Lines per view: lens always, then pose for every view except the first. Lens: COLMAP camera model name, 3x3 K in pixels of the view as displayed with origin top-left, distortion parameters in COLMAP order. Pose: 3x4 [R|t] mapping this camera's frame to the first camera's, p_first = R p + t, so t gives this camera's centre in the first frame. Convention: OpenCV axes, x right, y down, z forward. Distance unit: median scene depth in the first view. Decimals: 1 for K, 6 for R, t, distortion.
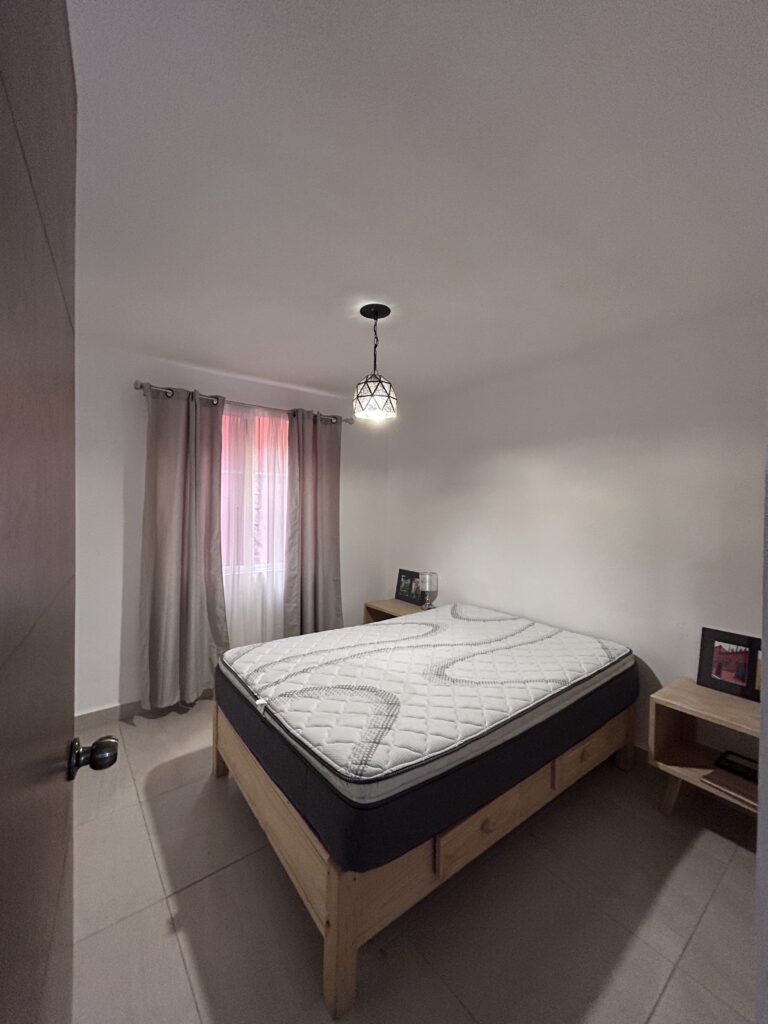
lens RADIAL K [[410.1, 0, 385.0], [0, 410.1, 507.5], [0, 0, 1]] dist [0.000699, -0.000126]
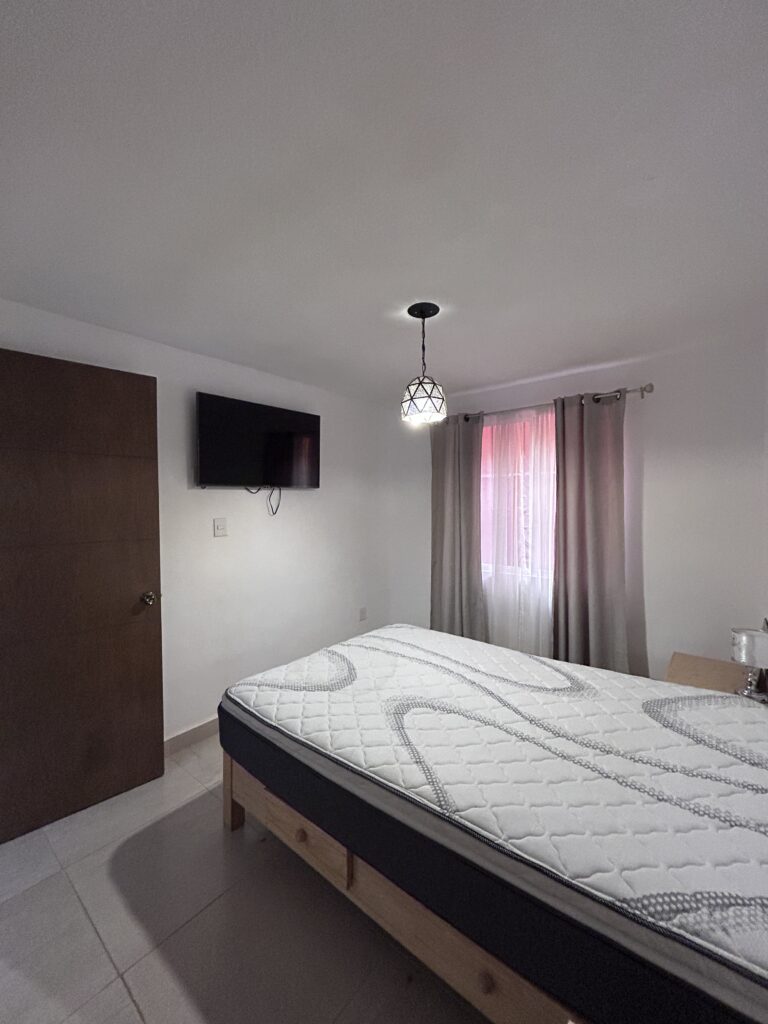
lens RADIAL K [[410.1, 0, 384.9], [0, 410.1, 510.7], [0, 0, 1]] dist [0.000699, -0.000126]
pose [[0.229085, 0.003194, -0.973401, 0.687592], [0.008096, 0.999954, 0.005187, -0.009132], [0.973373, -0.009068, 0.229049, 0.531847]]
